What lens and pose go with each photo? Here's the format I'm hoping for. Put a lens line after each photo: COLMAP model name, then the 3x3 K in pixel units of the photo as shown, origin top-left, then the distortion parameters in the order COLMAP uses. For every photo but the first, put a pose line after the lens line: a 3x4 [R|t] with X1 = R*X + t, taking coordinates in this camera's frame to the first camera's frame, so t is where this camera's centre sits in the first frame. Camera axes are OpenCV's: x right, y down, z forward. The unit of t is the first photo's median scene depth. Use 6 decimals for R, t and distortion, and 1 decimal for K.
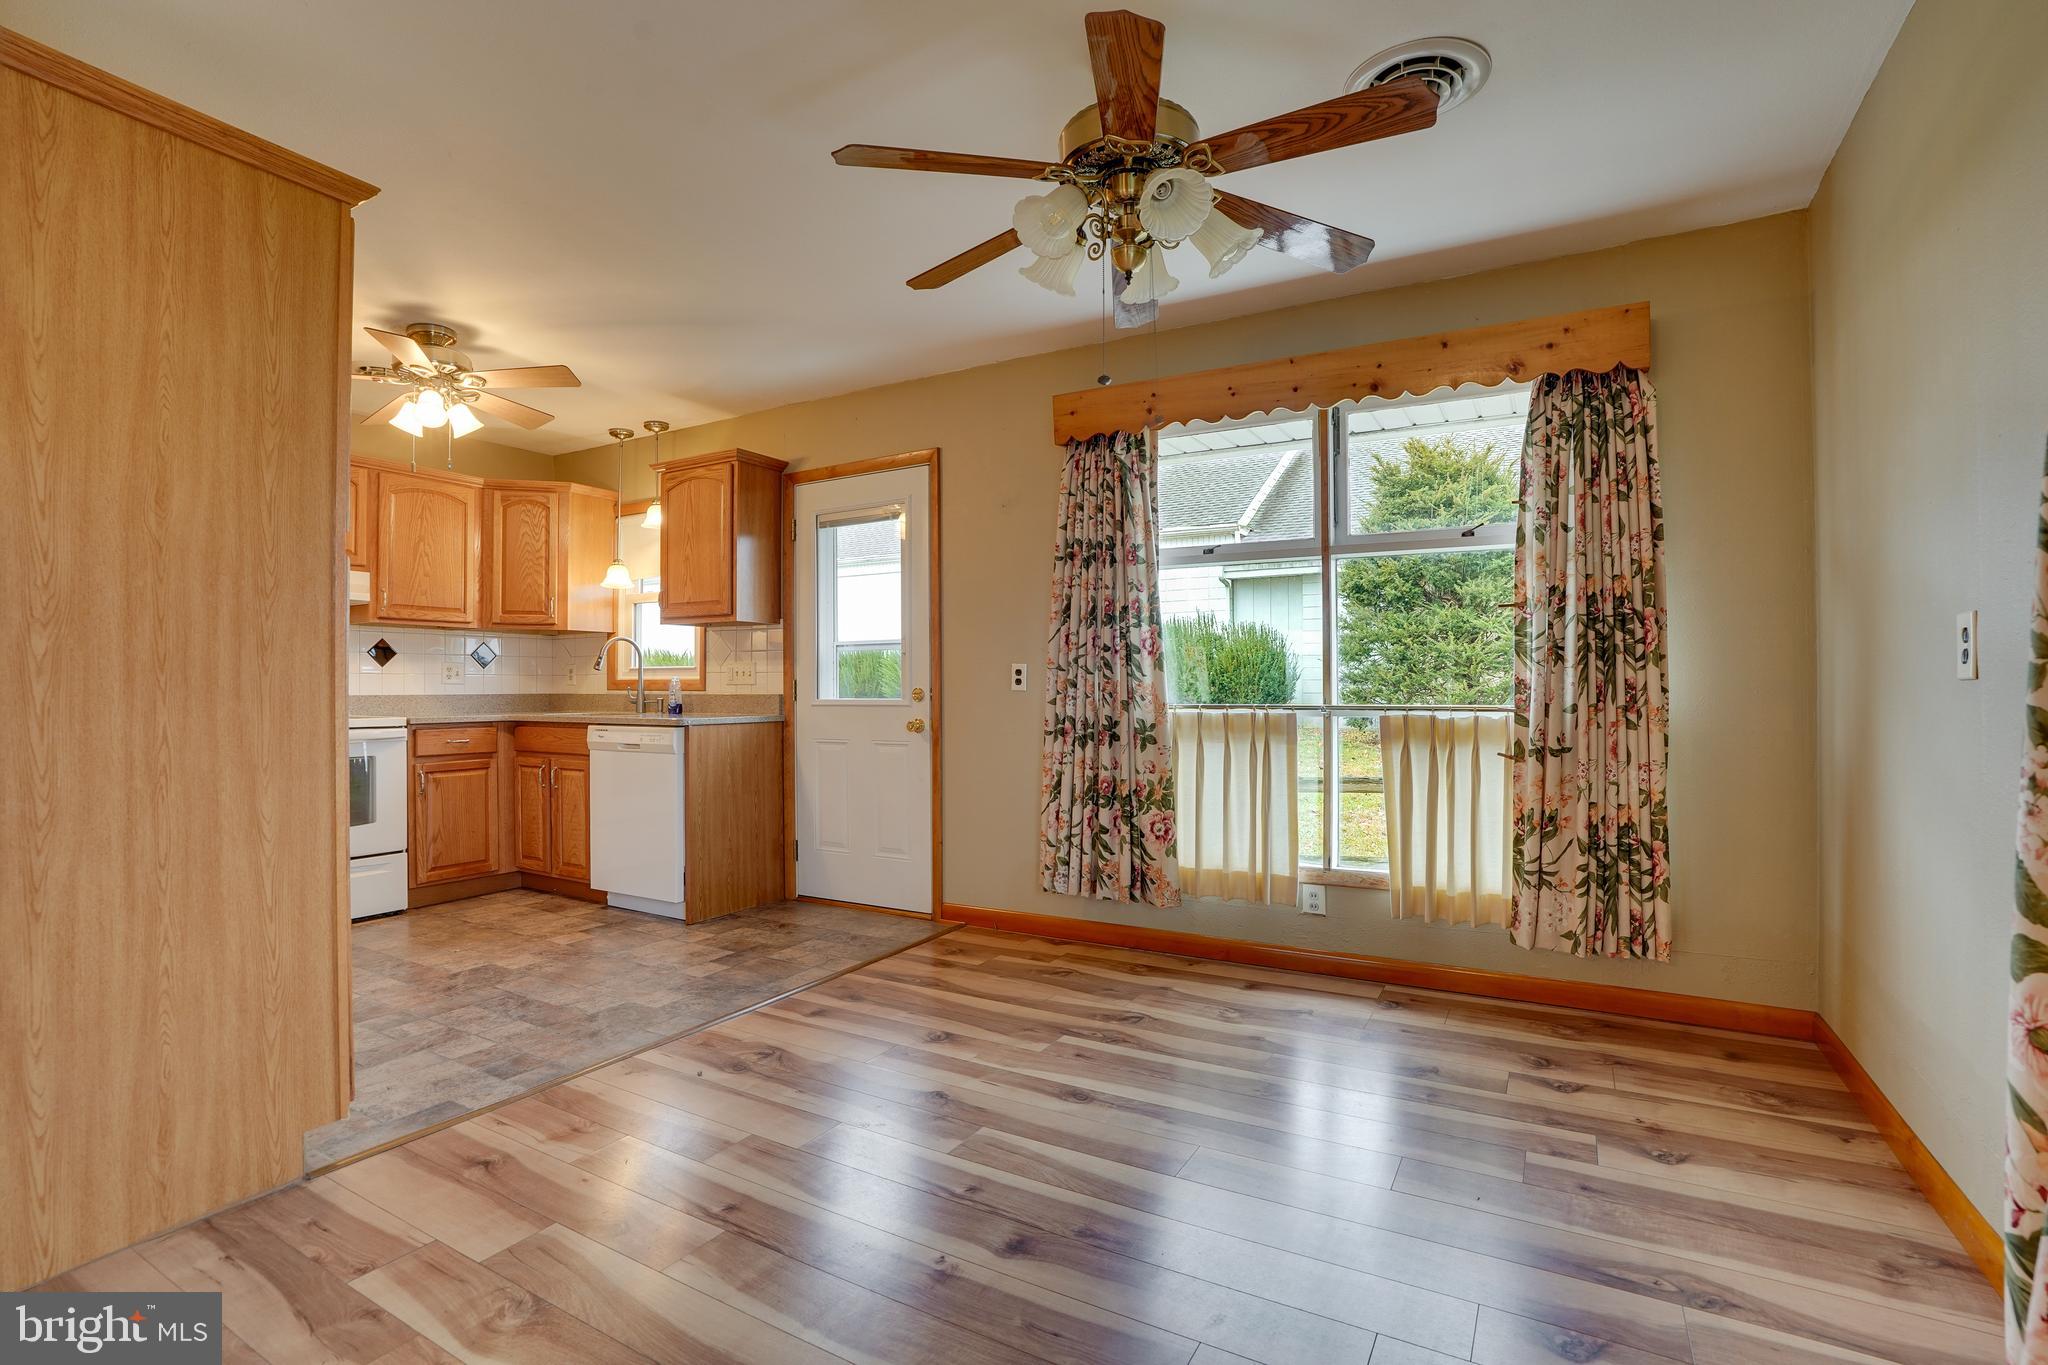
lens RADIAL K [[949.5, 0, 1016.4], [0, 949.5, 682.9], [0, 0, 1]] dist [-0.065915, 0.024754]
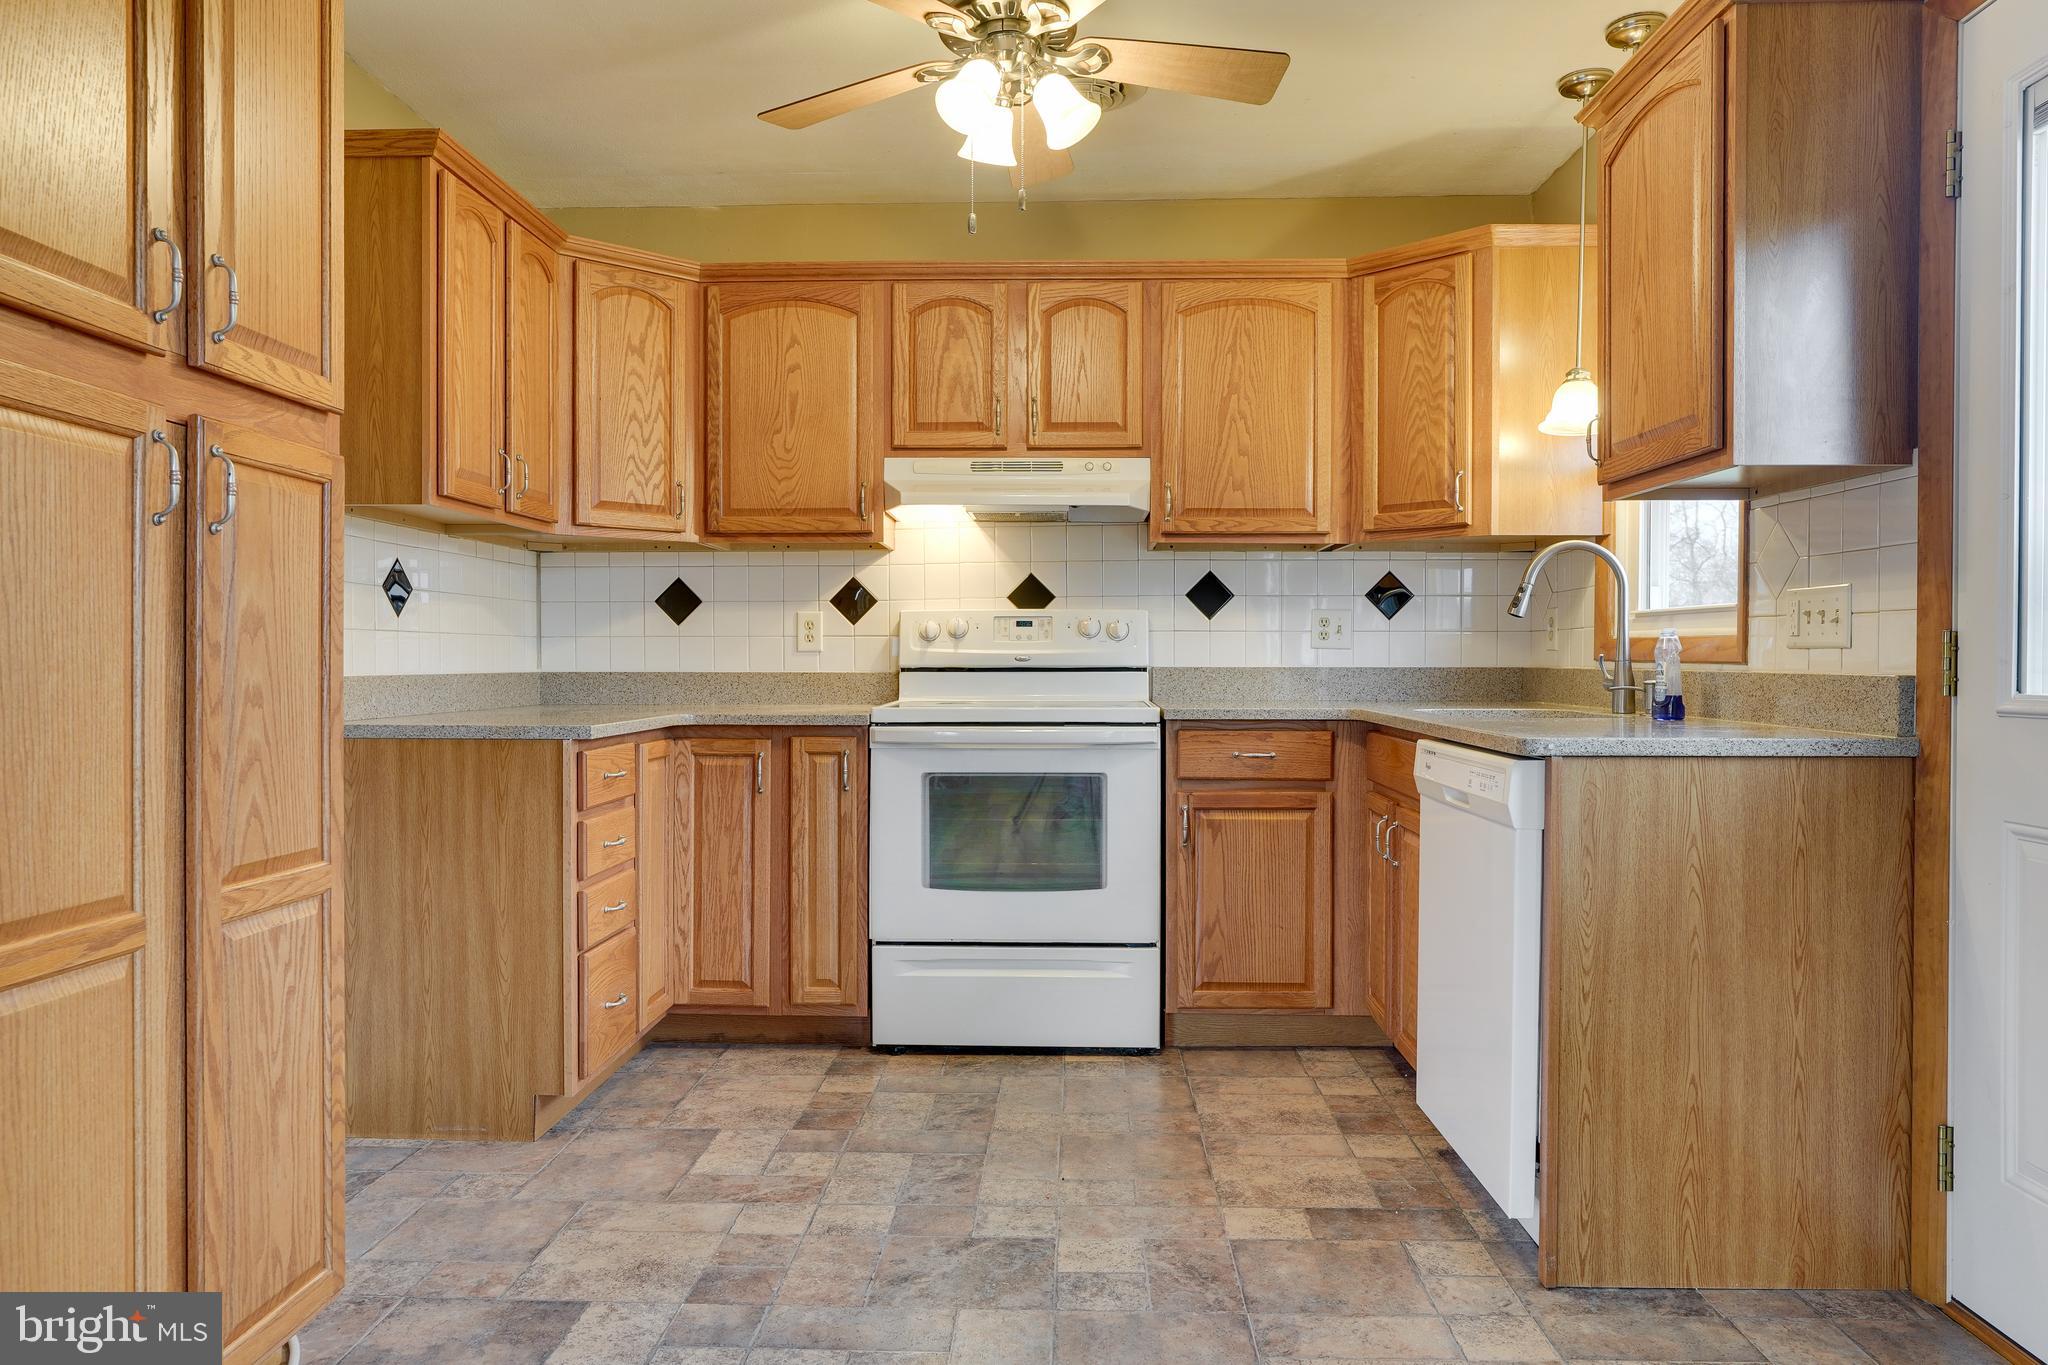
lens RADIAL K [[1342.7, 0, 1024.0], [0, 1342.7, 682.5], [0, 0, 1]] dist [-0.018782, 0.002984]
pose [[0.475417, 0.019978, -0.879534, 0.014278], [-0.000219, 0.999745, 0.022591, 0.003732], [0.879760, -0.010547, 0.475300, 0.505923]]
